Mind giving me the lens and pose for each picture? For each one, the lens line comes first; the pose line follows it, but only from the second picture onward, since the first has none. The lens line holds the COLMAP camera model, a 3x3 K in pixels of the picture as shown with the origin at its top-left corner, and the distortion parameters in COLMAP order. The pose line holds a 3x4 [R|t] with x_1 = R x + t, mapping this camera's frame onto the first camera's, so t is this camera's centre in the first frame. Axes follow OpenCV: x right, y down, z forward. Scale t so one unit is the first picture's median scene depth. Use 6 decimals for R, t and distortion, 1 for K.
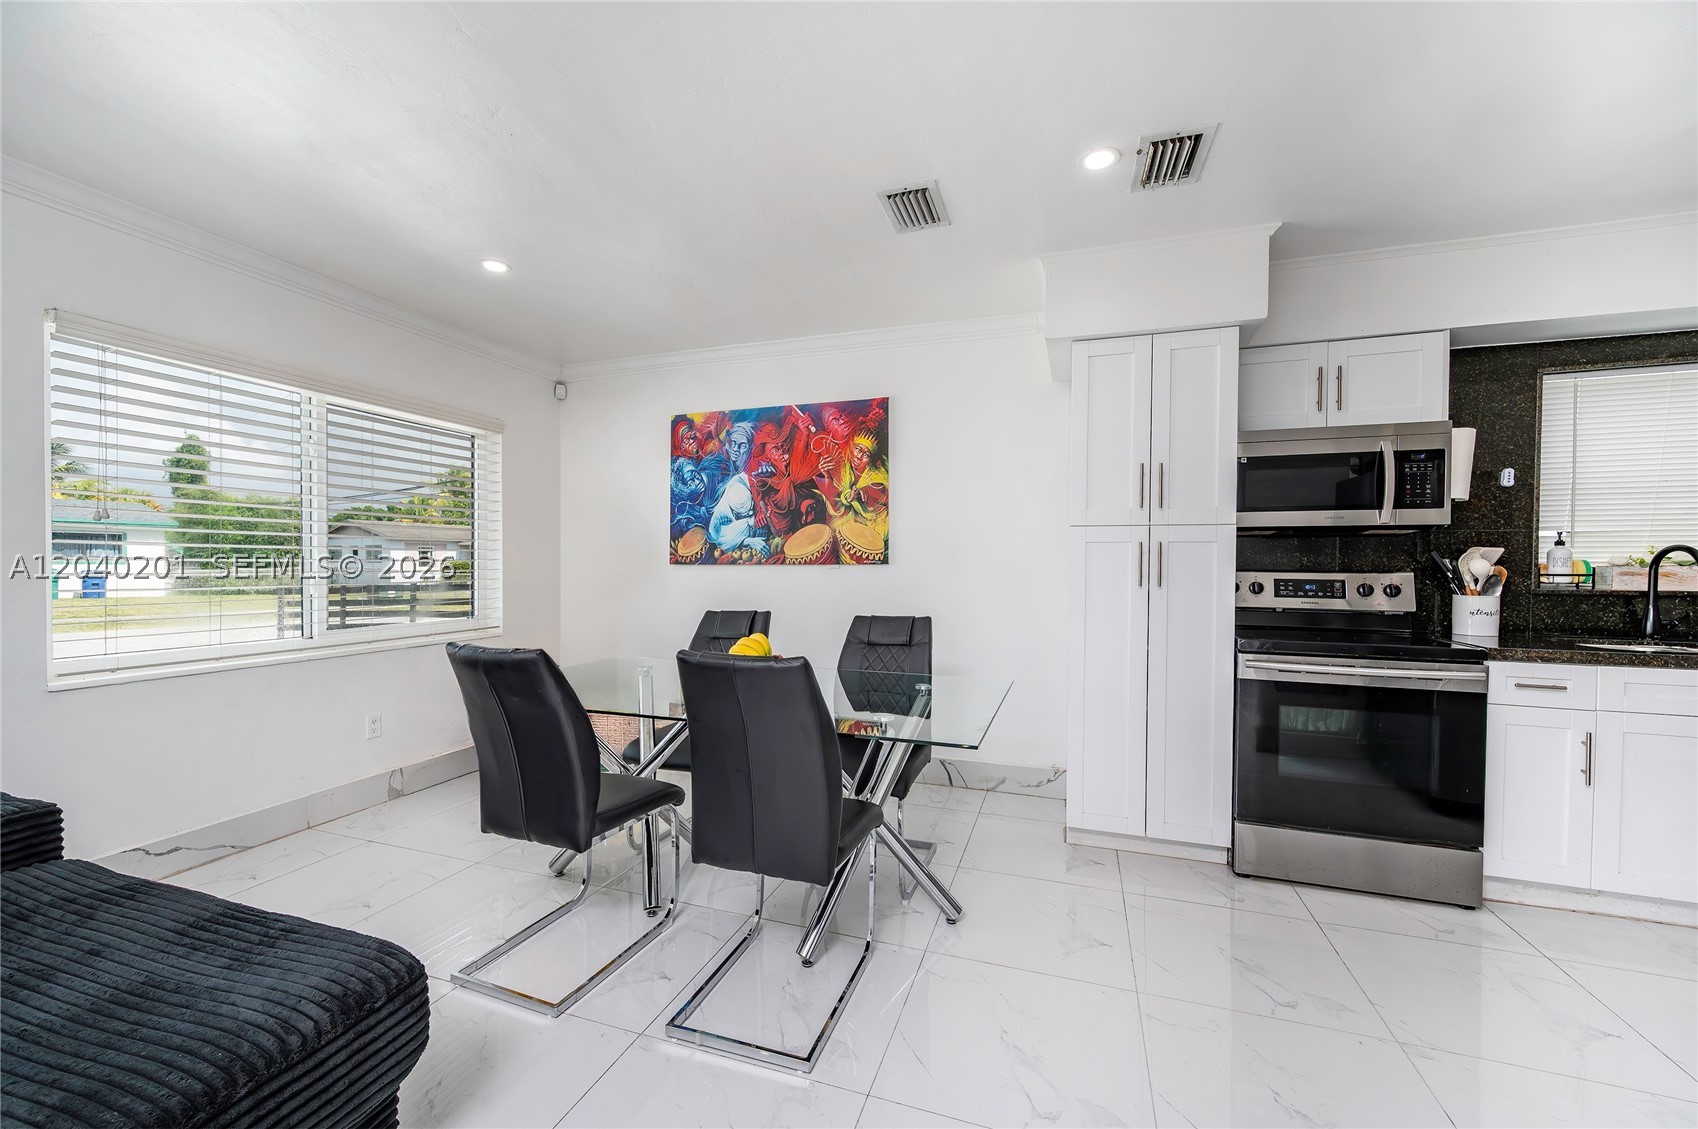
lens RADIAL K [[673.5, 0, 847.5], [0, 673.5, 571.1], [0, 0, 1]] dist [-0.004248, -0.000486]
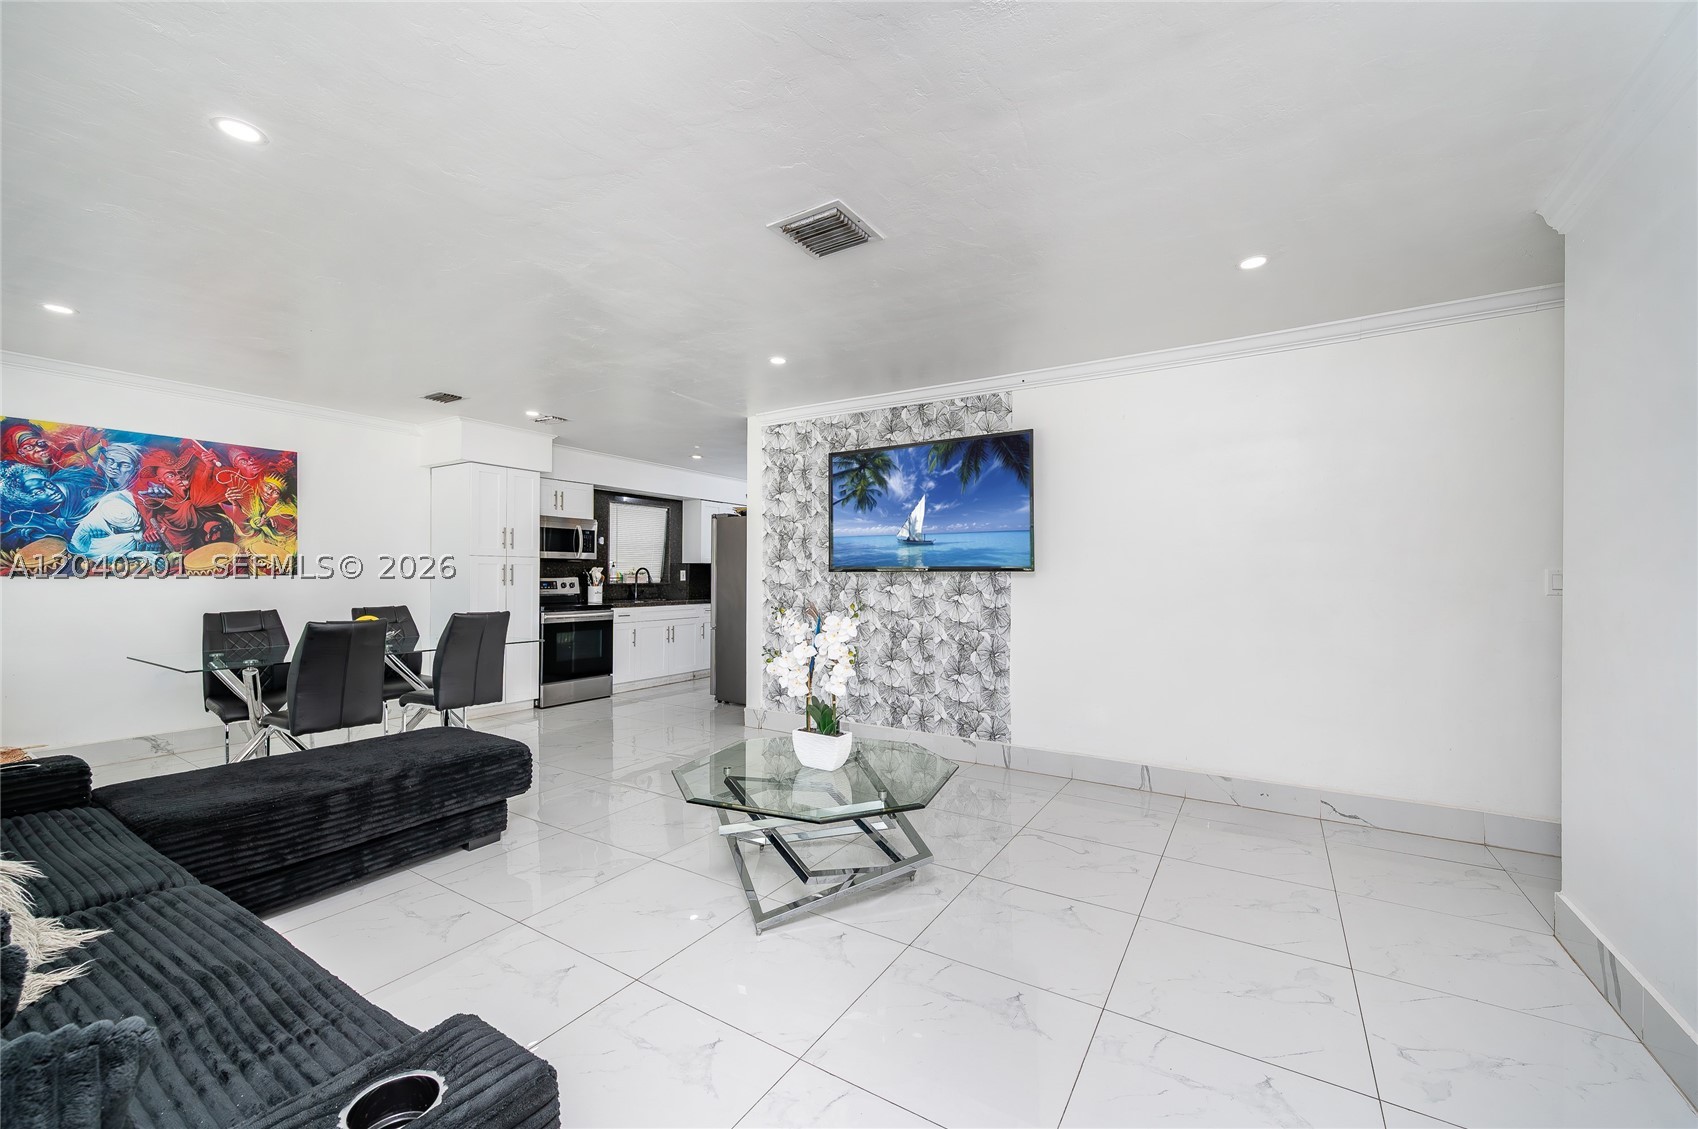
lens RADIAL K [[673.5, 0, 851.3], [0, 673.5, 570.6], [0, 0, 1]] dist [-0.004248, -0.000486]
pose [[0.221289, 0.001904, 0.975206, -0.980628], [0.011253, 0.999927, -0.004506, -0.000155], [-0.975143, 0.011971, 0.221251, -0.378363]]
